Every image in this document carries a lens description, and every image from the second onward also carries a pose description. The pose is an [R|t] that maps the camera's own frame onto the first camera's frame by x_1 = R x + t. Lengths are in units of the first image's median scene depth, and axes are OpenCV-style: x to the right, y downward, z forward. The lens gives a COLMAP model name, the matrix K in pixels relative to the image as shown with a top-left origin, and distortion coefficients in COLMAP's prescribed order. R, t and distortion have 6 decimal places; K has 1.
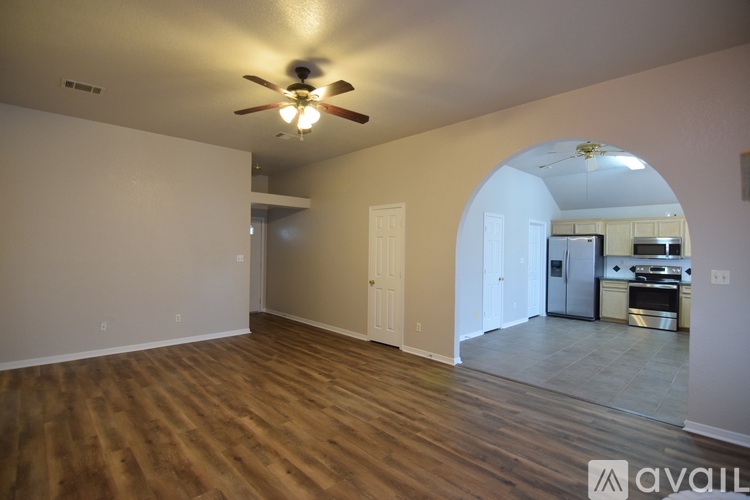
lens RADIAL K [[363.5, 0, 374.7], [0, 363.5, 248.1], [0, 0, 1]] dist [-0.018789, -0.000490]
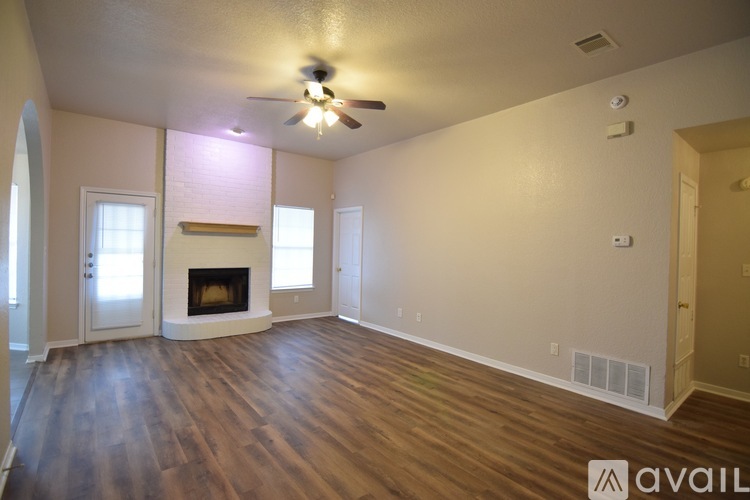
lens RADIAL K [[363.5, 0, 374.7], [0, 363.5, 248.1], [0, 0, 1]] dist [-0.018789, -0.000490]
pose [[-0.995071, -0.037428, 0.091828, -0.226707], [-0.037163, 0.999299, 0.004601, 0.005442], [-0.091935, 0.001165, -0.995764, 0.974814]]
